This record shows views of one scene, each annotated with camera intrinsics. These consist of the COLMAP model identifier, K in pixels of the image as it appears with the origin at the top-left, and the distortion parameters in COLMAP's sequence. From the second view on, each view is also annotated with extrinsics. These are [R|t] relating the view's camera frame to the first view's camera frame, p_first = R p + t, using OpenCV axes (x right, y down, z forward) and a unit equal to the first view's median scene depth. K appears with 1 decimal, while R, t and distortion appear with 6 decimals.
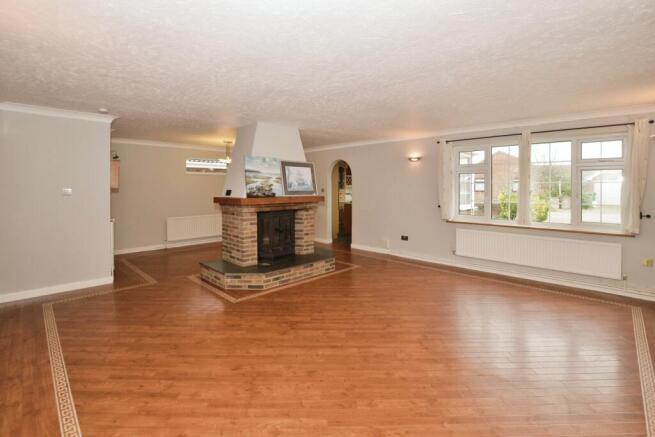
lens RADIAL K [[302.3, 0, 331.0], [0, 302.3, 186.9], [0, 0, 1]] dist [-0.033733, 0.000395]
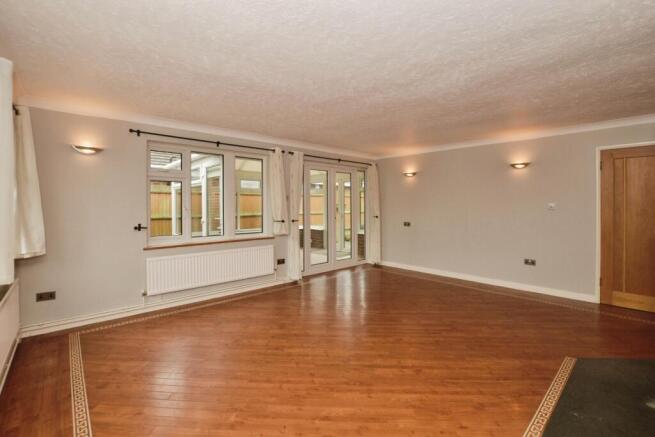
lens RADIAL K [[295.3, 0, 328.2], [0, 295.3, 209.6], [0, 0, 1]] dist [-0.034340, -0.000042]
pose [[-0.997952, -0.000762, 0.063960, 0.161399], [0.000076, 0.999914, 0.013098, 0.018047], [-0.063965, 0.013076, -0.997866, 1.341243]]
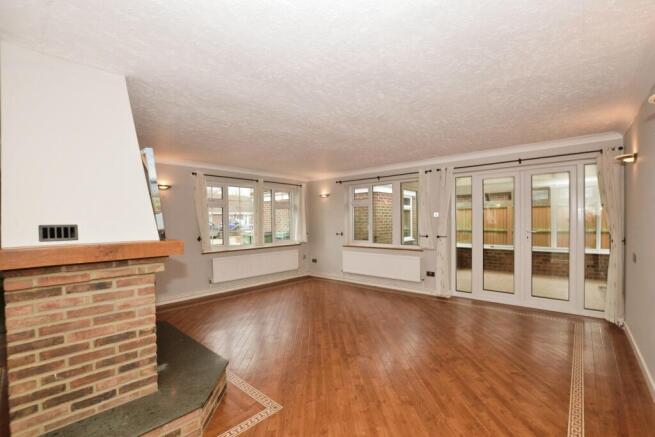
lens RADIAL K [[291.3, 0, 327.5], [0, 291.3, 218.5], [0, 0, 1]] dist [-0.033491, -0.000306]
pose [[-0.040532, 0.004561, 0.999168, -0.708322], [0.009875, 0.999943, -0.004164, 0.006527], [-0.999129, 0.009698, -0.040575, 0.725385]]
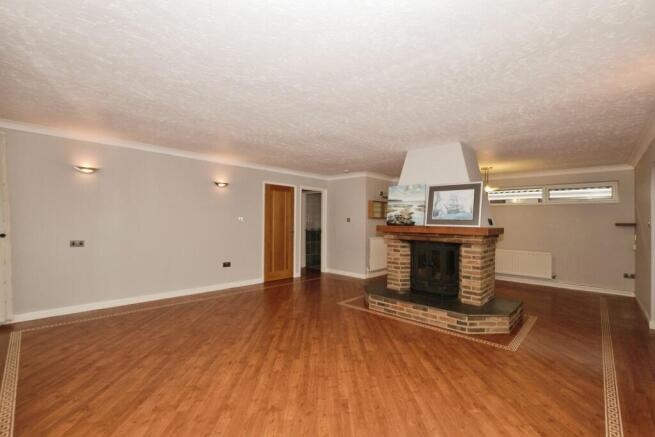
lens RADIAL K [[291.3, 0, 327.5], [0, 291.3, 218.5], [0, 0, 1]] dist [-0.033491, -0.000306]
pose [[0.009547, -0.009287, -0.999911, 0.740059], [-0.013373, 0.999866, -0.009414, 0.023107], [0.999865, 0.013462, 0.009421, 0.736766]]
